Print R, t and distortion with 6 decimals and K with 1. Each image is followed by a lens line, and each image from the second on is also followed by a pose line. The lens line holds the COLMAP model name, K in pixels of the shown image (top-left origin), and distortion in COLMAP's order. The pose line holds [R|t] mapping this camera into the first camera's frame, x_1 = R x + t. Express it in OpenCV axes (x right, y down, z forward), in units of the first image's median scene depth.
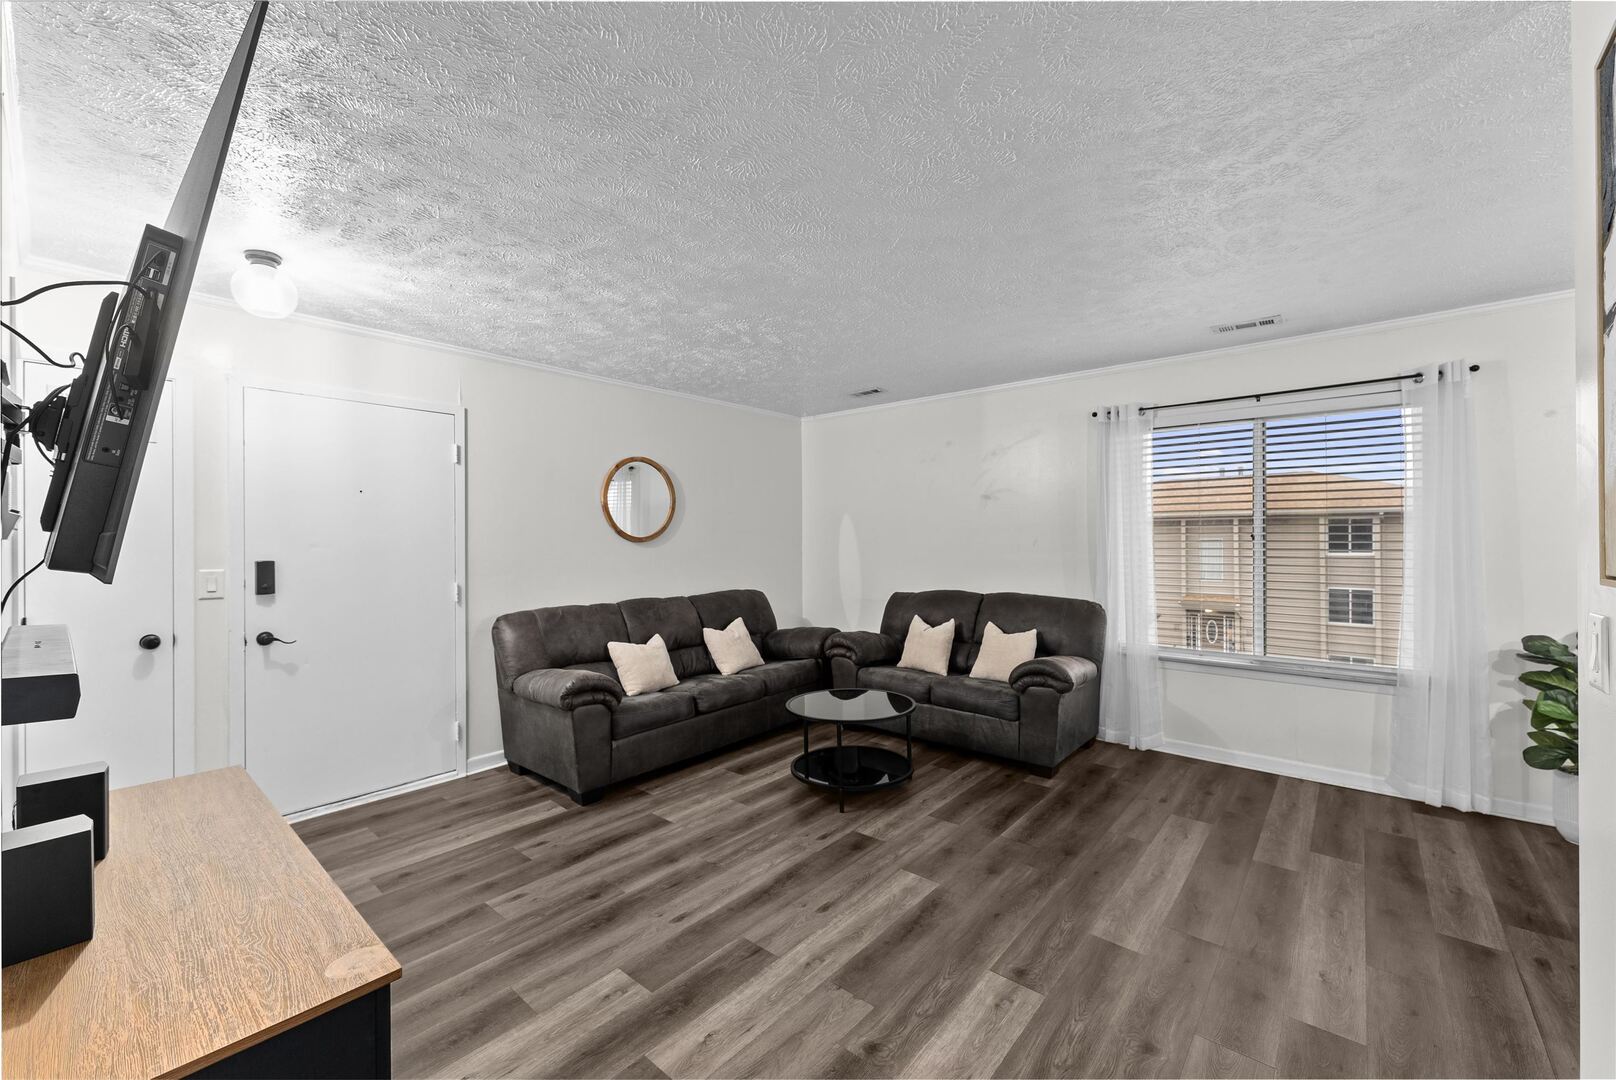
lens RADIAL K [[645.6, 0, 808.0], [0, 645.6, 540.0], [0, 0, 1]] dist [0.001185, -0.000190]
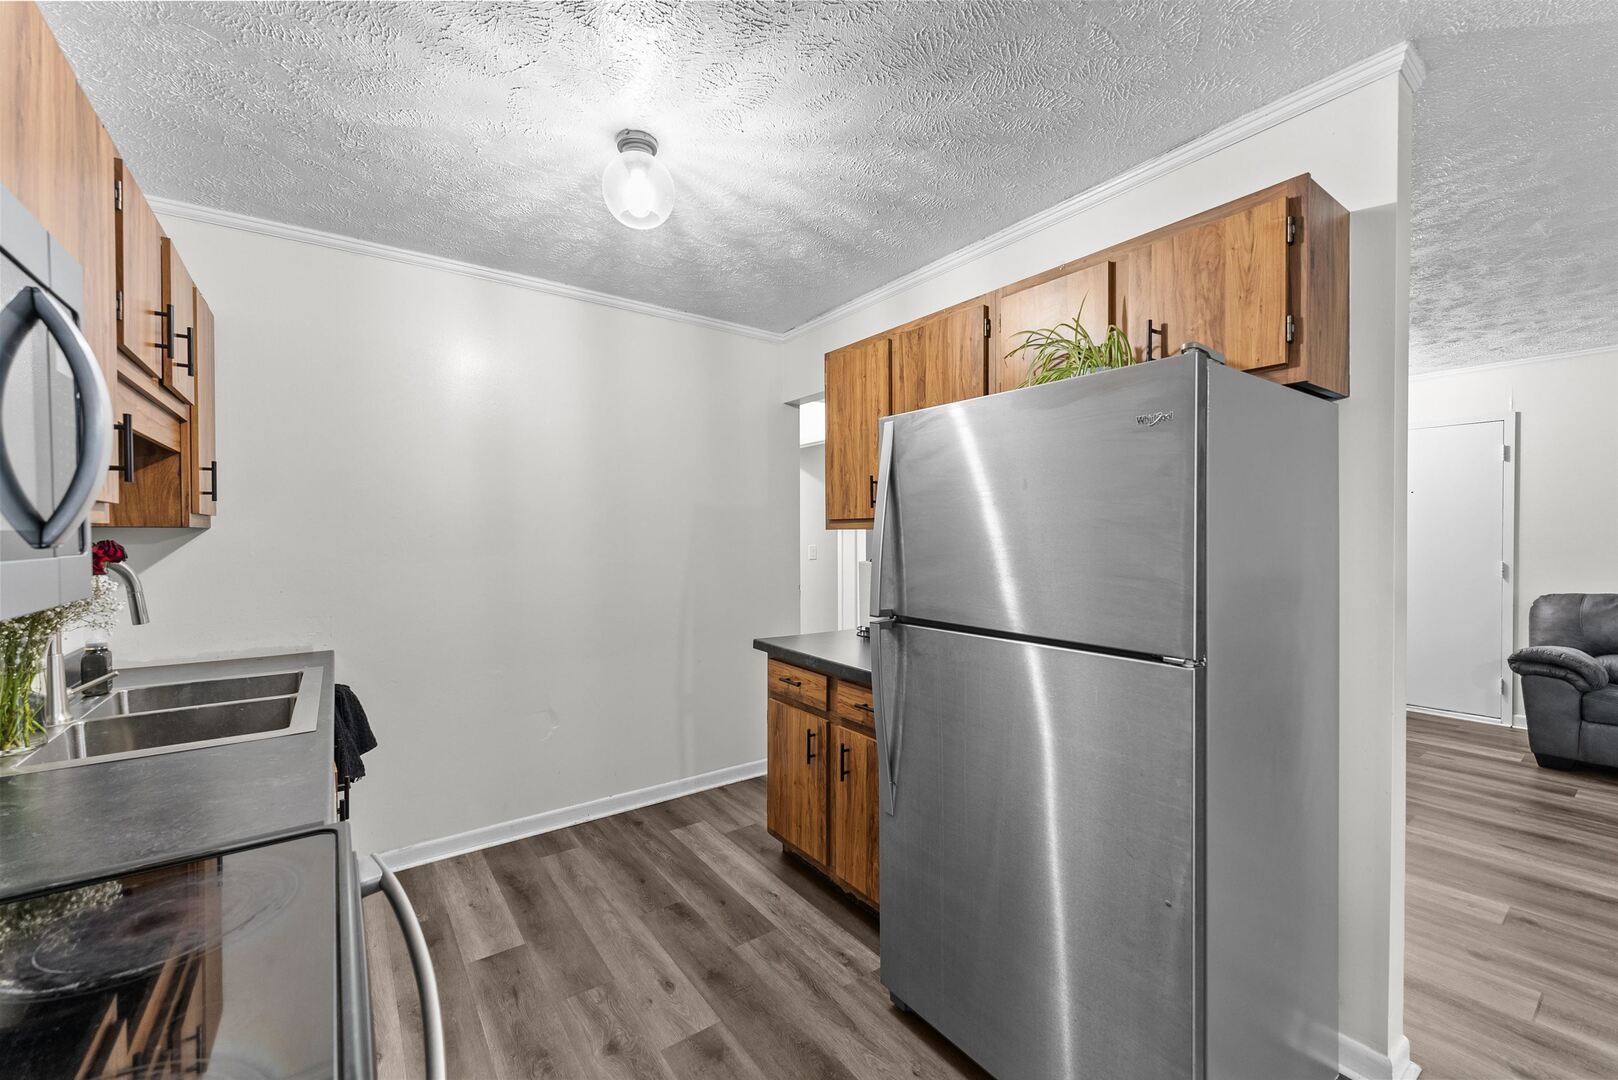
lens RADIAL K [[659.7, 0, 810.4], [0, 659.7, 528.2], [0, 0, 1]] dist [-0.000391, -0.000275]
pose [[-0.233120, 0.005795, -0.972431, 1.171163], [0.000371, 0.999983, 0.005870, -0.005324], [0.972448, 0.001007, -0.233118, 0.048361]]
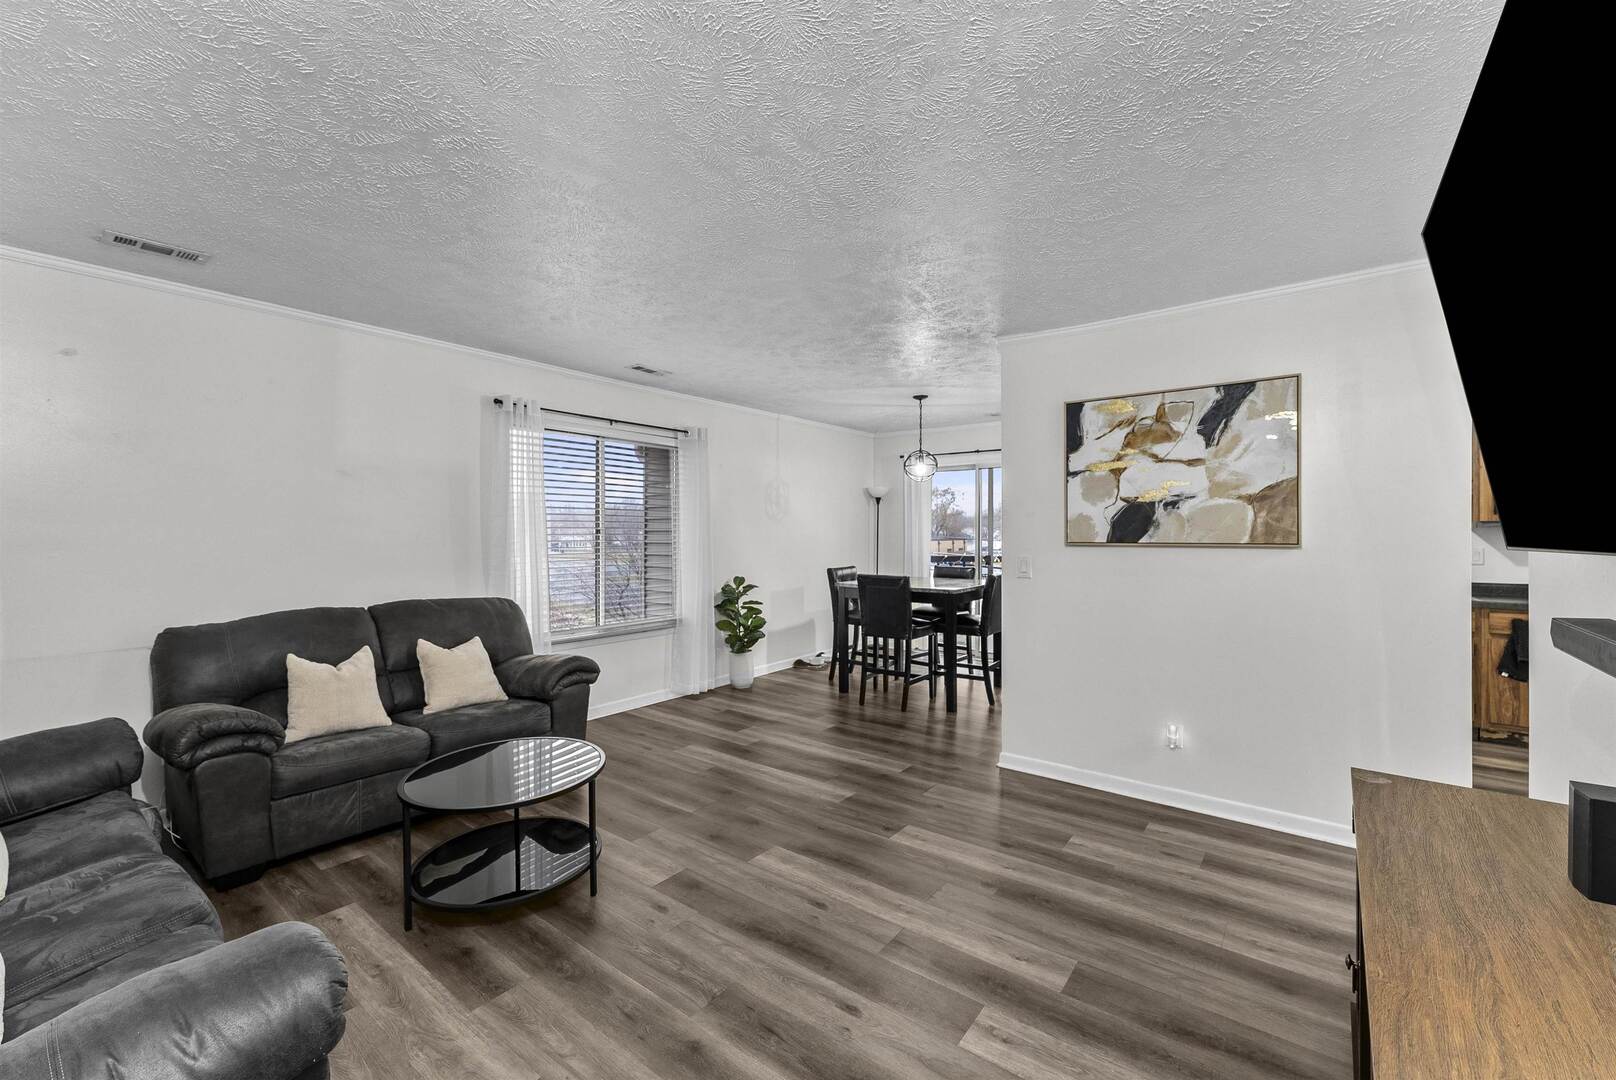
lens RADIAL K [[658.9, 0, 809.4], [0, 658.9, 528.2], [0, 0, 1]] dist [-0.000391, -0.000275]
pose [[-0.049112, 0.010439, 0.998739, -0.792235], [0.001636, 0.999945, -0.010371, 0.005515], [-0.998792, 0.001125, -0.049126, 0.858311]]
